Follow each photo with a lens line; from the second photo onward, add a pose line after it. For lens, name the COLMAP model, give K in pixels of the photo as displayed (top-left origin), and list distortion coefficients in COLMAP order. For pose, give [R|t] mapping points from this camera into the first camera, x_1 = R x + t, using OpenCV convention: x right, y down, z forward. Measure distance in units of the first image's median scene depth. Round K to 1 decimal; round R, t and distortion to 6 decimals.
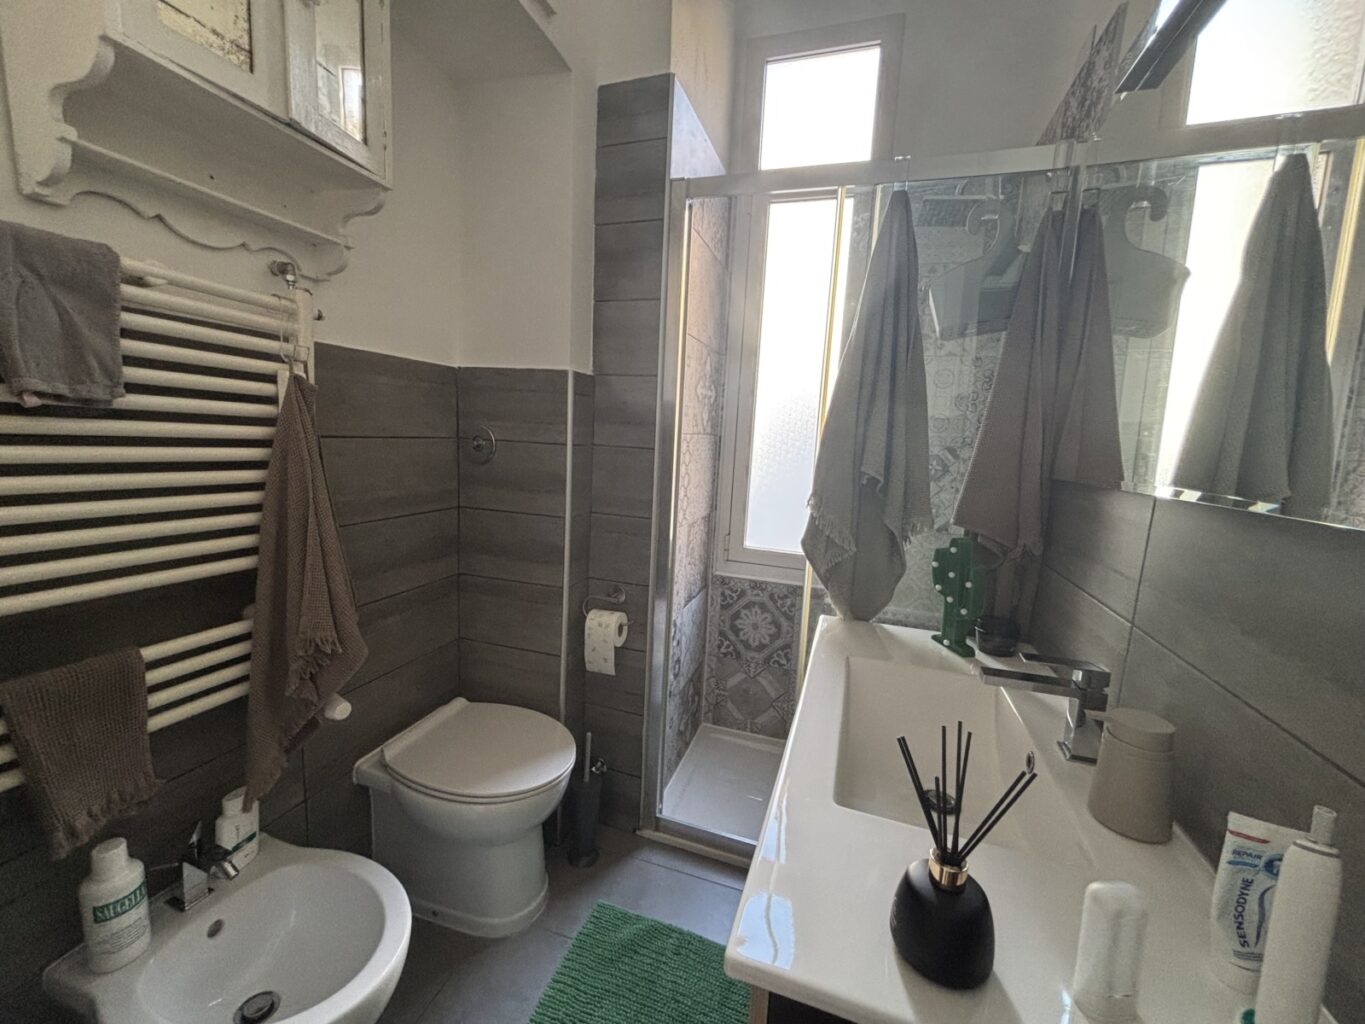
lens RADIAL K [[548.6, 0, 683.2], [0, 548.6, 513.2], [0, 0, 1]] dist [-0.001126, 0.000318]
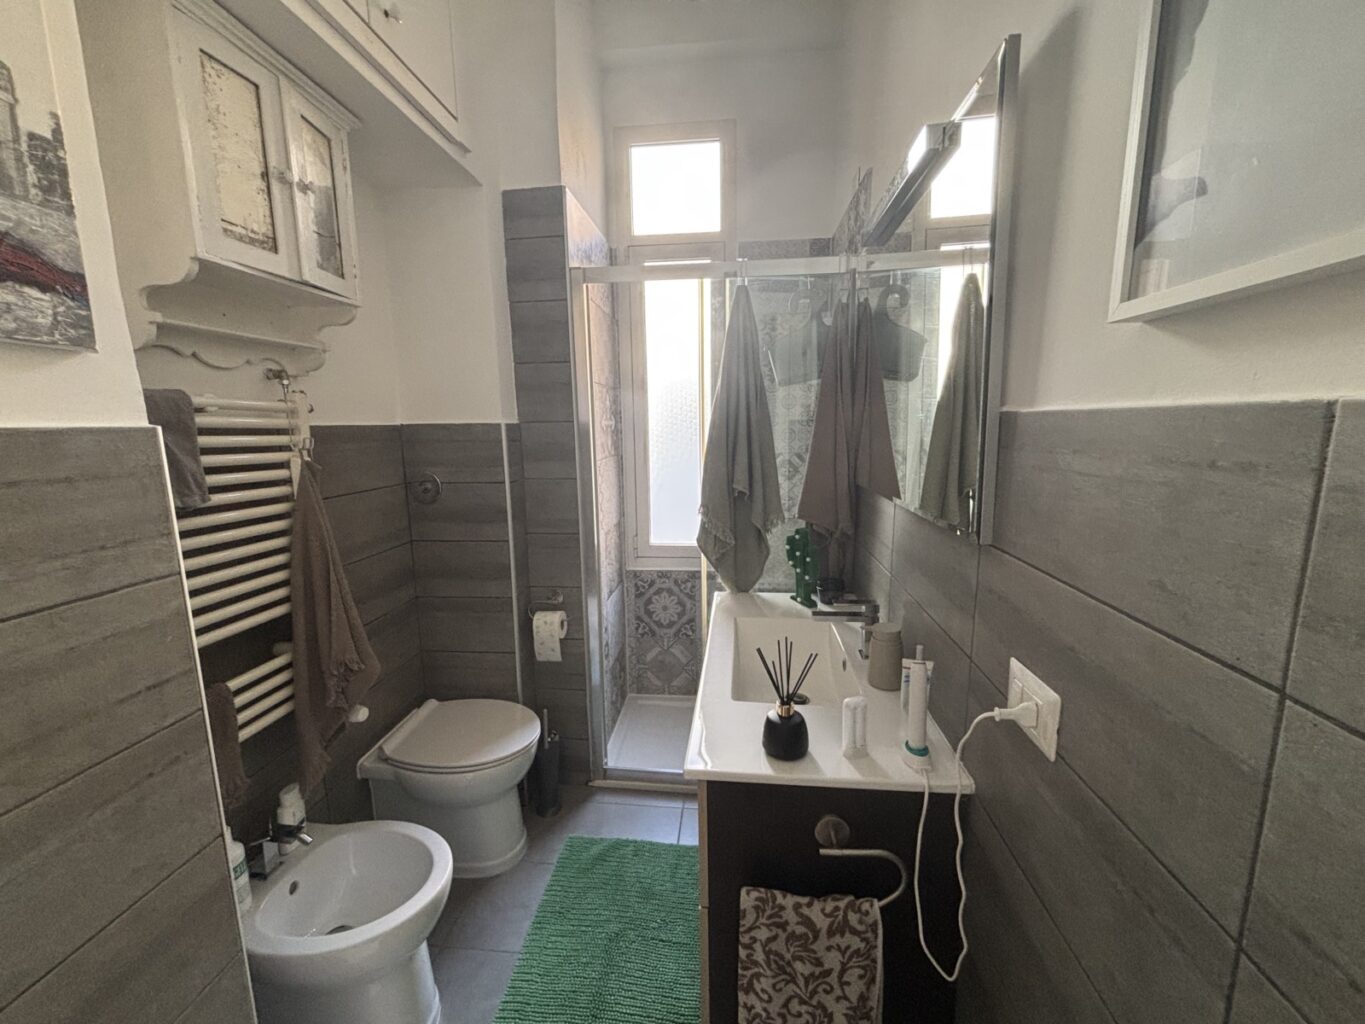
lens RADIAL K [[548.6, 0, 693.2], [0, 548.6, 516.1], [0, 0, 1]] dist [-0.001126, 0.000318]
pose [[0.971681, -0.099427, 0.214360, -0.068049], [0.093383, 0.994899, 0.038166, -0.053547], [-0.217061, -0.017067, 0.976009, -0.283690]]
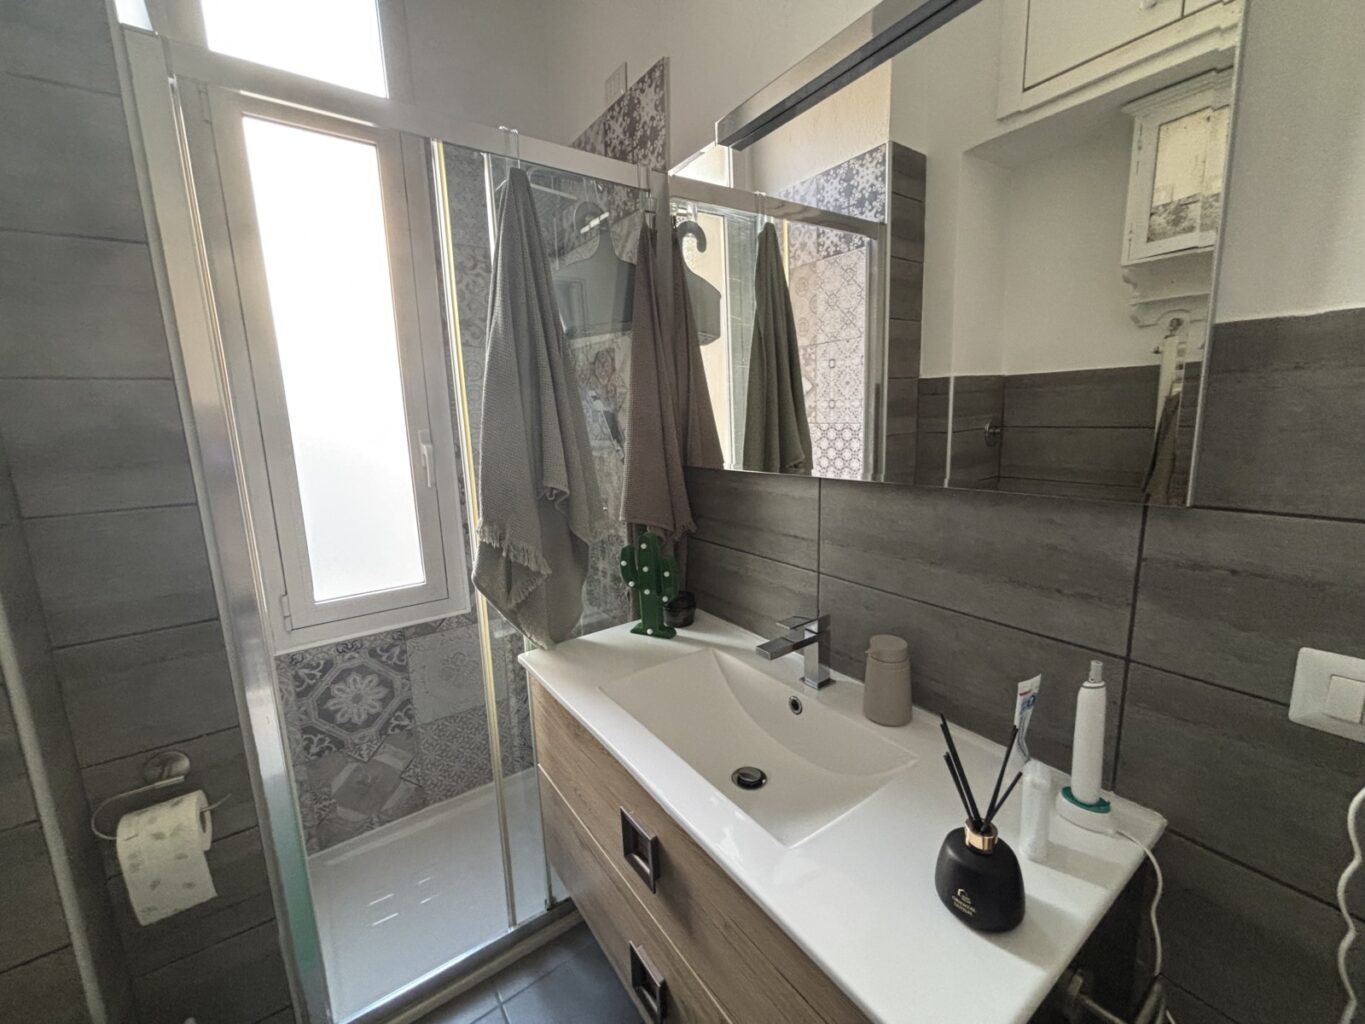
lens RADIAL K [[548.6, 0, 681.0], [0, 548.6, 512.4], [0, 0, 1]] dist [-0.001126, 0.000318]
pose [[0.579408, -0.215103, 0.786141, -0.209523], [0.178645, 0.974607, 0.135005, -0.094228], [-0.795218, 0.062218, 0.603123, 0.227160]]
